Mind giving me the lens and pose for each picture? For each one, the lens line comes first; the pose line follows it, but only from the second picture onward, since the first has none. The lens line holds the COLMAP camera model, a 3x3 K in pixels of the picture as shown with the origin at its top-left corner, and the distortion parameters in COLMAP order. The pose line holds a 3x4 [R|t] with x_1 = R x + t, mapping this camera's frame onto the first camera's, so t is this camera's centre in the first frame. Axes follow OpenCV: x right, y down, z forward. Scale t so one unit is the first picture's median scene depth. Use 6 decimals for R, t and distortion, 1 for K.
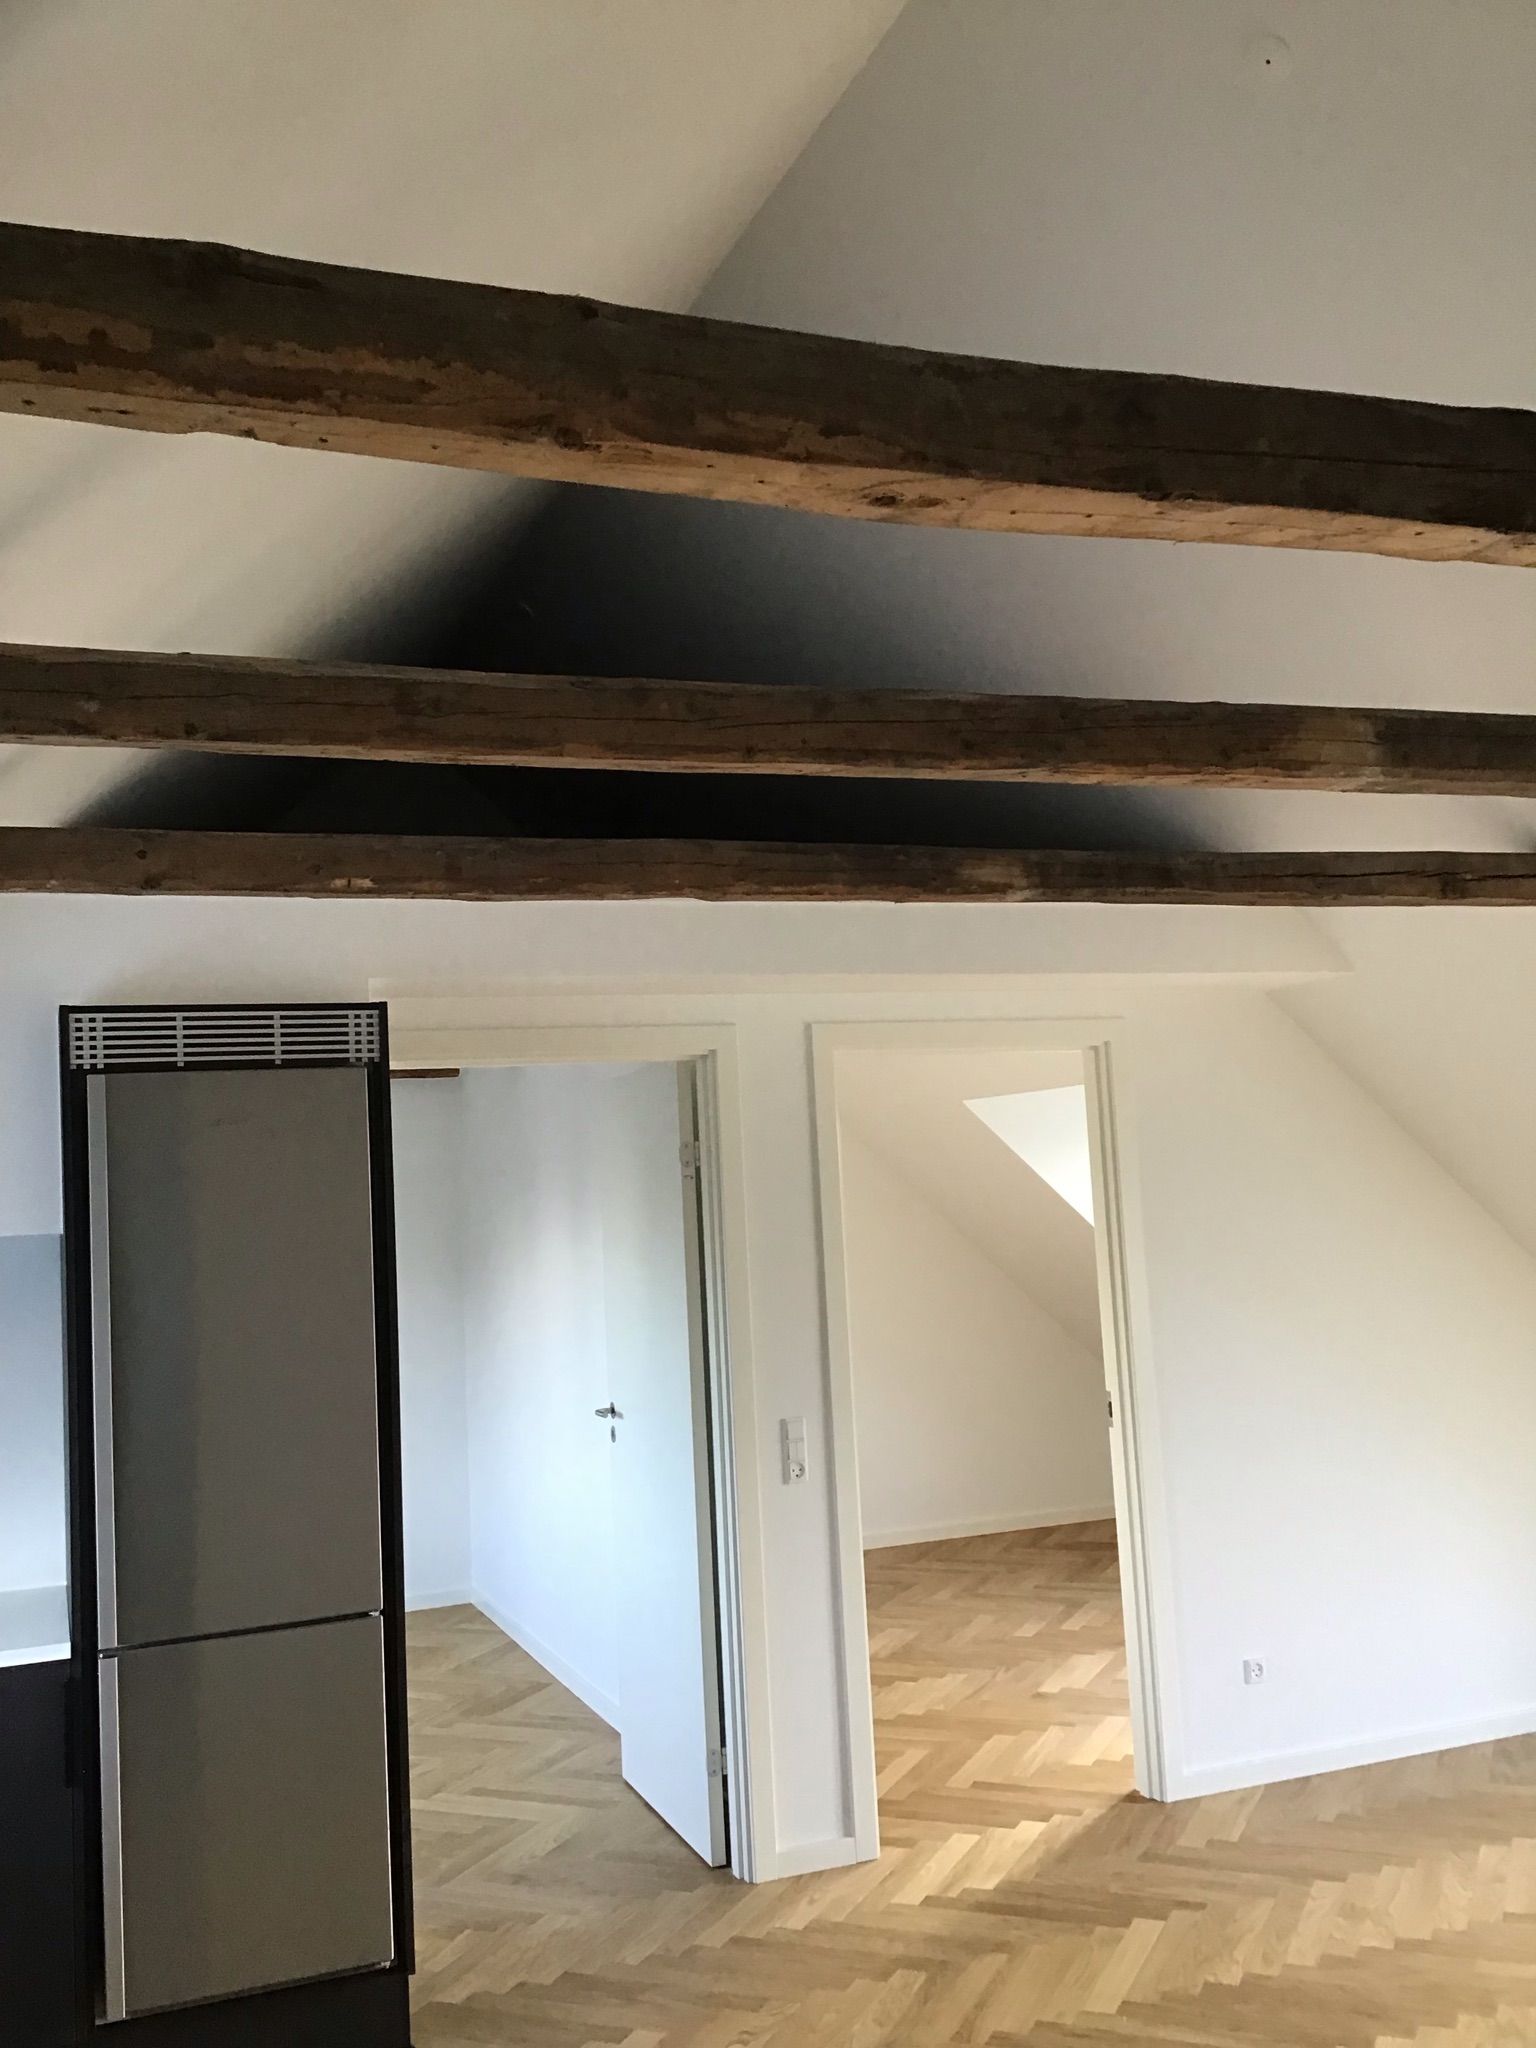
lens RADIAL K [[1886.3, 0, 771.1], [0, 1886.3, 1022.9], [0, 0, 1]] dist [0.013400, 0.000000]
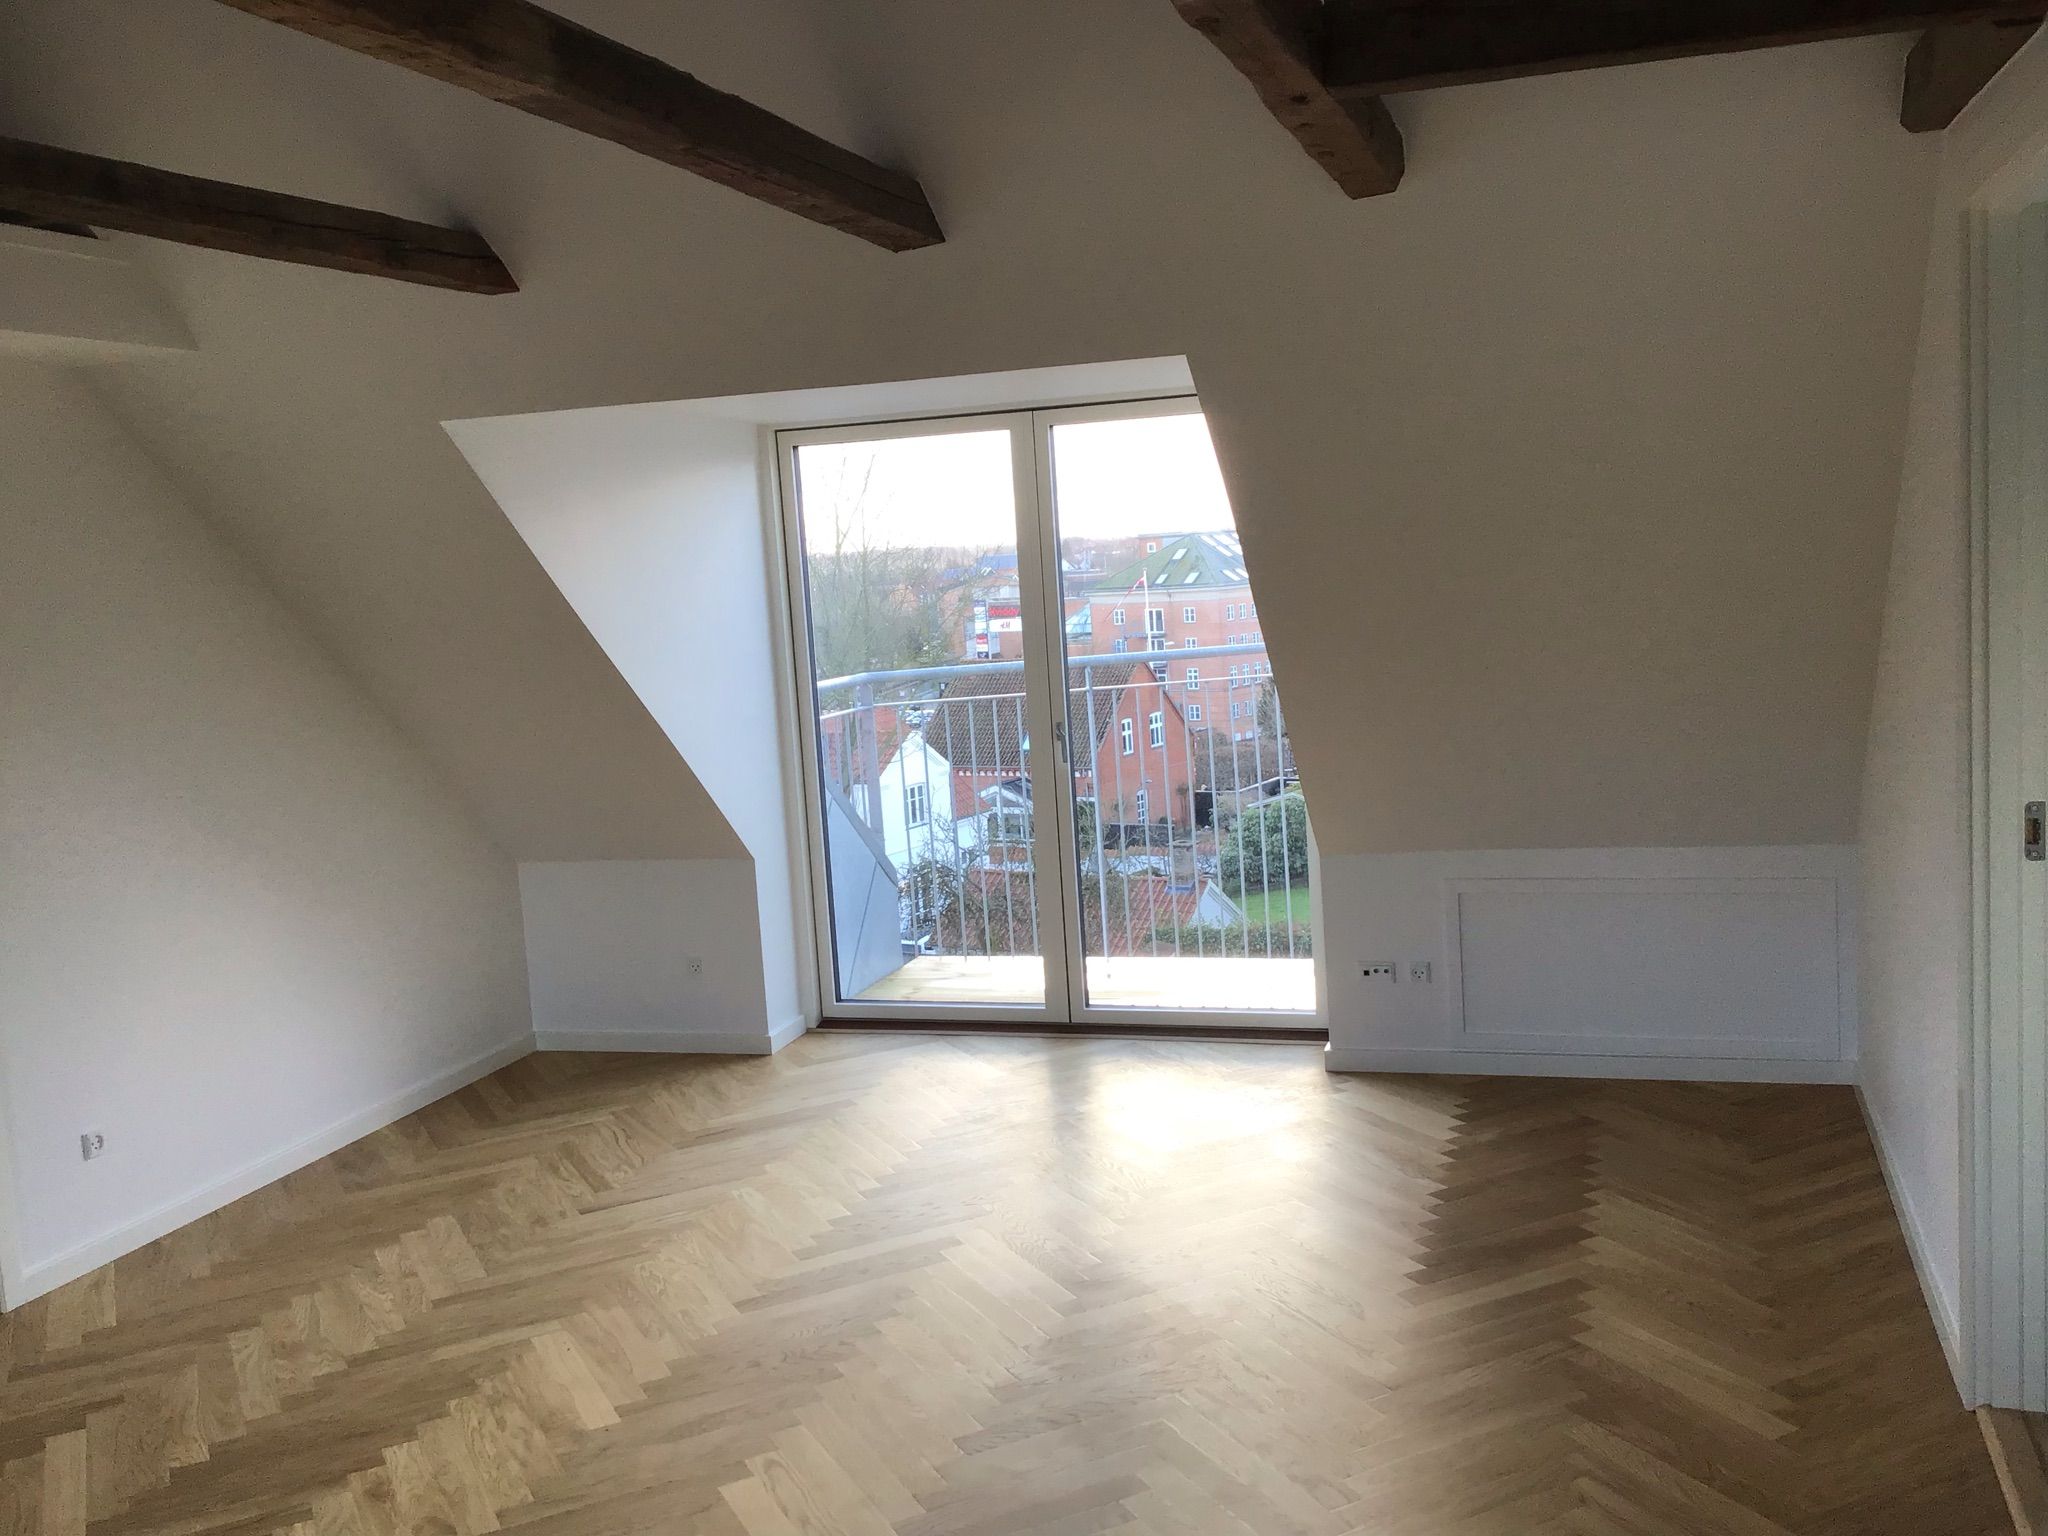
lens RADIAL K [[1886.3, 0, 1025.5], [0, 1886.3, 771.6], [0, 0, 1]] dist [0.013400, 0.000000]
pose [[0.635470, -0.081462, 0.767816, -0.160481], [-0.038286, 0.989871, 0.136707, 0.037726], [-0.771176, -0.116270, 0.625915, 0.151599]]
